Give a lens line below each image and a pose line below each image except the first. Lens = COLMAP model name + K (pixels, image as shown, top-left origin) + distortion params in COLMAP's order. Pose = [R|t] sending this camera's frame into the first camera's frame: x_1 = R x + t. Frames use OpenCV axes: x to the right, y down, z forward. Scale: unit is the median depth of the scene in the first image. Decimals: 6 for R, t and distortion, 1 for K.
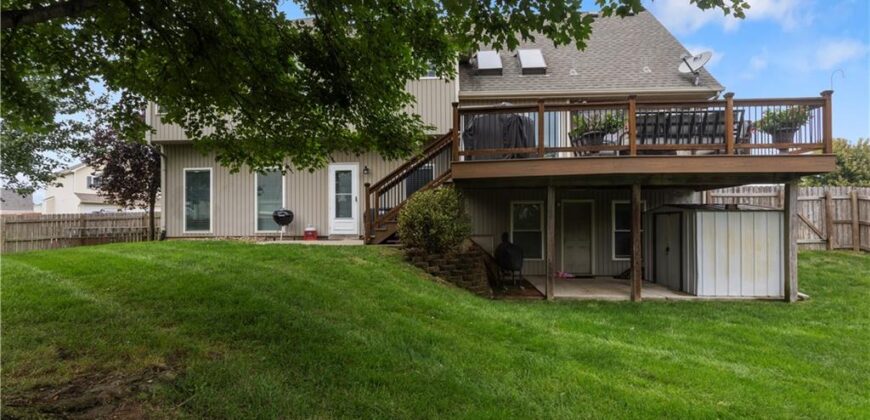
lens RADIAL K [[422.7, 0, 435.0], [0, 422.7, 210.0], [0, 0, 1]] dist [0.001304, 0.000739]
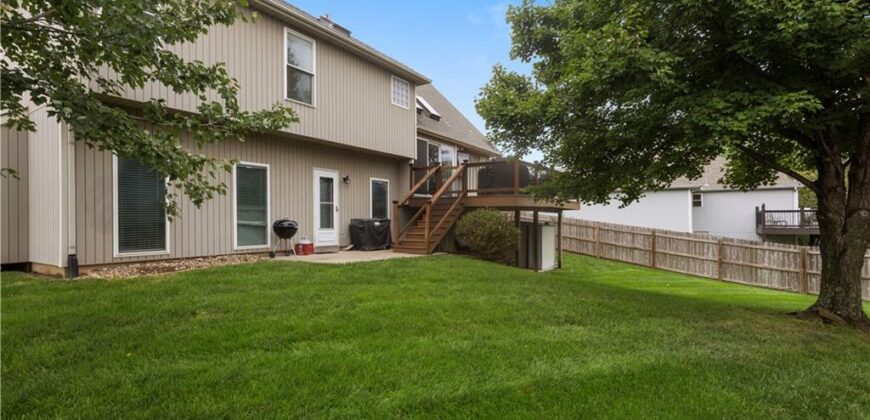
lens RADIAL K [[422.7, 0, 435.0], [0, 422.7, 210.0], [0, 0, 1]] dist [0.001304, 0.000739]
pose [[0.490280, 0.027816, 0.871121, -0.915560], [-0.033705, 0.999348, -0.012941, -0.018085], [-0.870913, -0.023016, 0.490898, 0.333920]]
